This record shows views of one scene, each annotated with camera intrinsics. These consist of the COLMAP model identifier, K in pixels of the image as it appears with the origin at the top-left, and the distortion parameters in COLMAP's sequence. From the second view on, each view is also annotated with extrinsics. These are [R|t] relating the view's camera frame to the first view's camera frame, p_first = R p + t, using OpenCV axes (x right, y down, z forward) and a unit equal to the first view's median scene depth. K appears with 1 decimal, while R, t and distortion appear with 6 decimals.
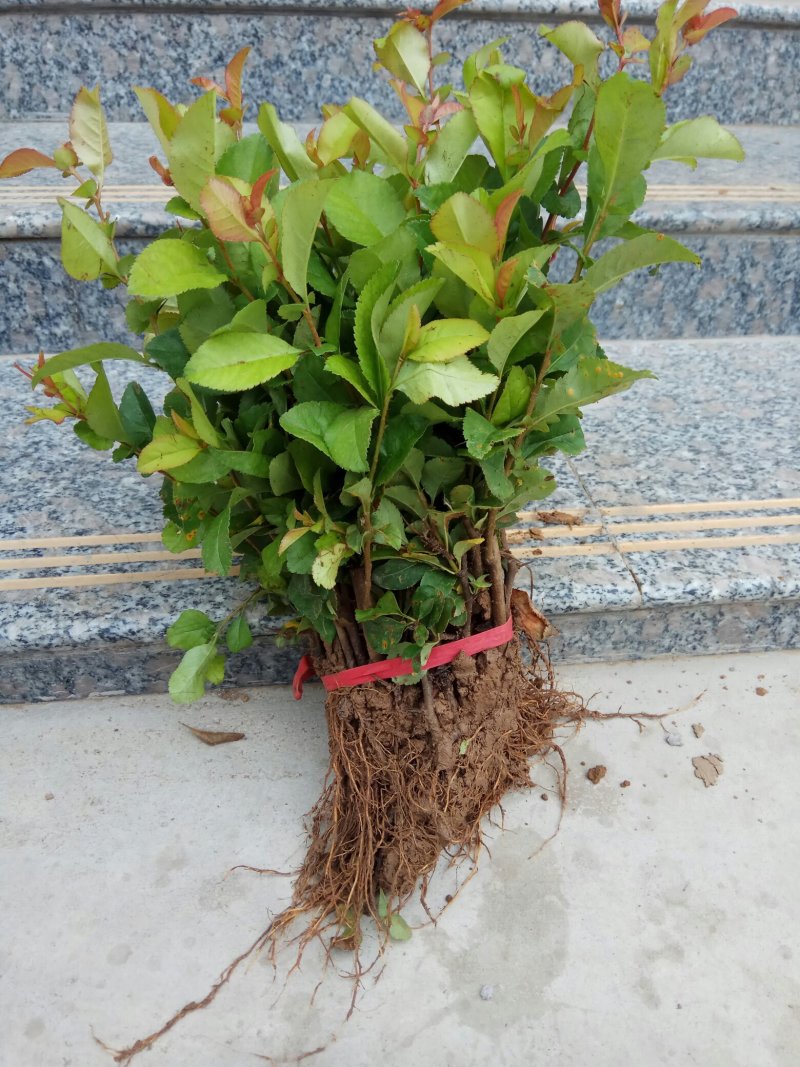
lens RADIAL K [[790.3, 0, 372.0], [0, 790.3, 466.9], [0, 0, 1]] dist [0.062960, -0.087134]
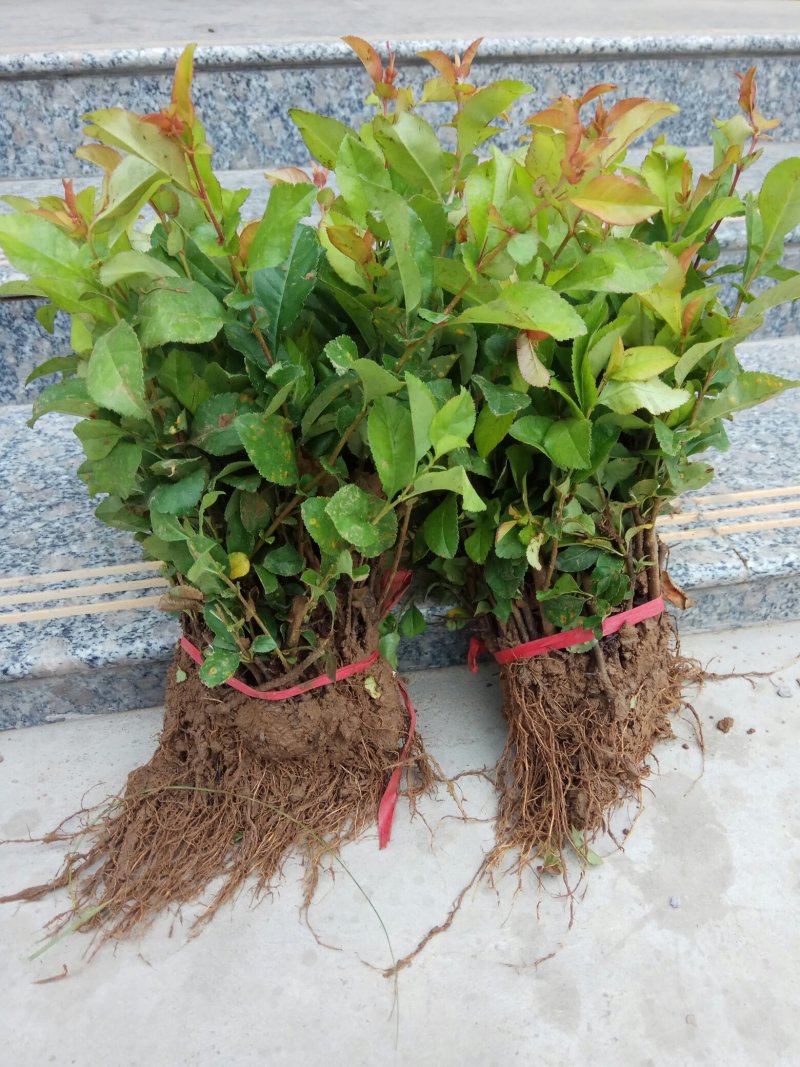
lens RADIAL K [[790.3, 0, 369.6], [0, 790.3, 464.2], [0, 0, 1]] dist [0.062960, -0.087134]
pose [[0.998057, -0.057965, 0.022832, -0.237036], [0.058430, 0.998086, -0.020238, -0.000568], [-0.021615, 0.021533, 0.999534, -0.158470]]
